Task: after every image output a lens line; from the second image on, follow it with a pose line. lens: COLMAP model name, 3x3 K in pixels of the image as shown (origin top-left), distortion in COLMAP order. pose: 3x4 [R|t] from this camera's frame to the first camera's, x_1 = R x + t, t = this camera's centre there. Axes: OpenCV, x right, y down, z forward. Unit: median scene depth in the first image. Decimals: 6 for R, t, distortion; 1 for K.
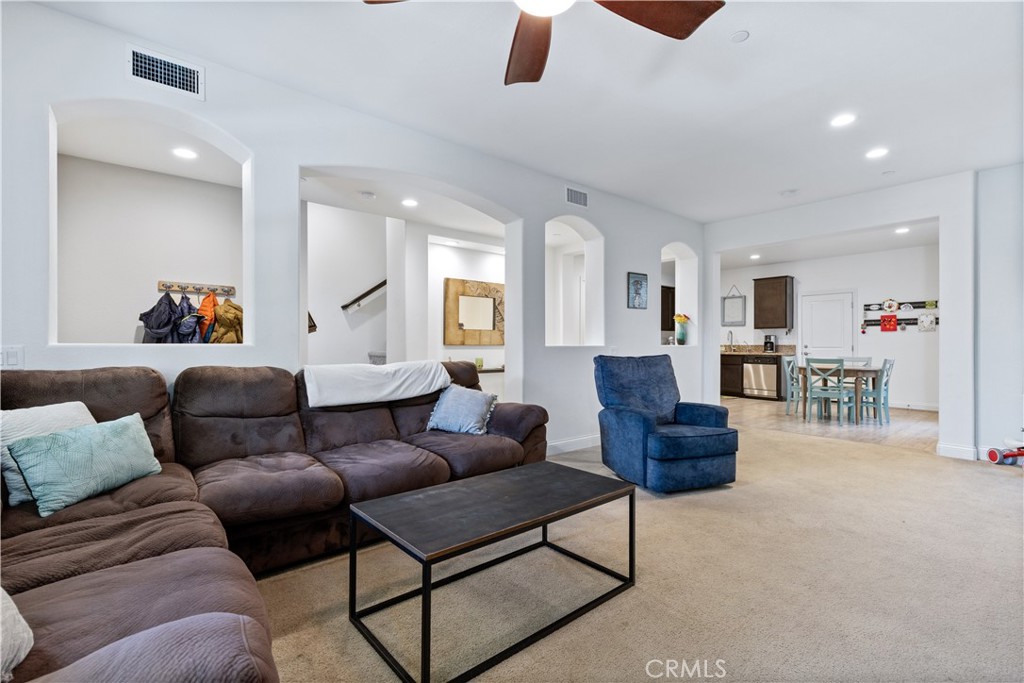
lens RADIAL K [[467.7, 0, 505.7], [0, 467.7, 336.8], [0, 0, 1]] dist [0.010199, 0.000018]
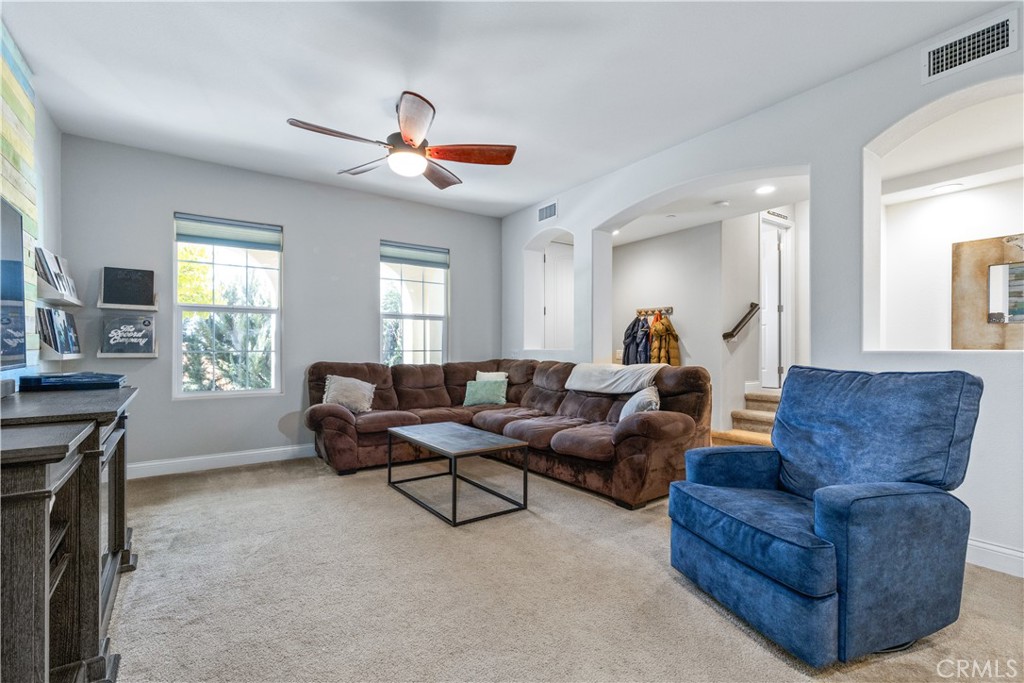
lens RADIAL K [[467.7, 0, 513.5], [0, 467.7, 348.8], [0, 0, 1]] dist [0.010199, 0.000018]
pose [[-0.083744, -0.004793, -0.996476, 0.839698], [0.014847, 0.999871, -0.006057, 0.016309], [0.996377, -0.015302, -0.083662, 0.684525]]
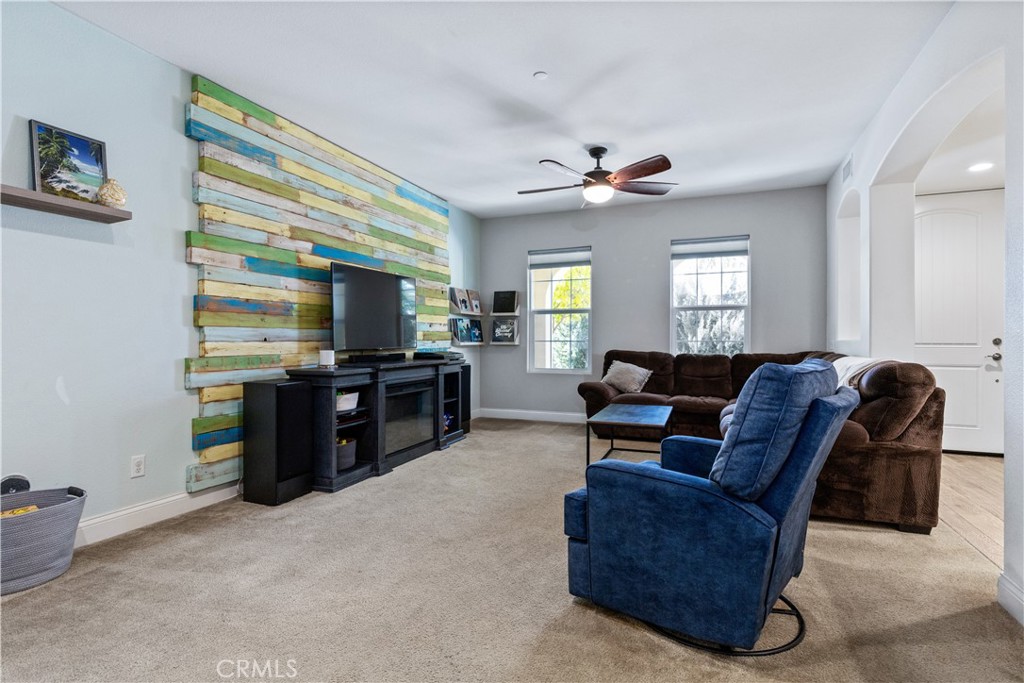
lens RADIAL K [[510.1, 0, 513.5], [0, 510.1, 343.2], [0, 0, 1]] dist [-0.002534, -0.000184]
pose [[-0.884534, -0.000356, -0.466476, 0.731461], [0.003967, 0.999958, -0.008287, 0.025489], [0.466459, -0.009181, -0.884495, 1.338058]]
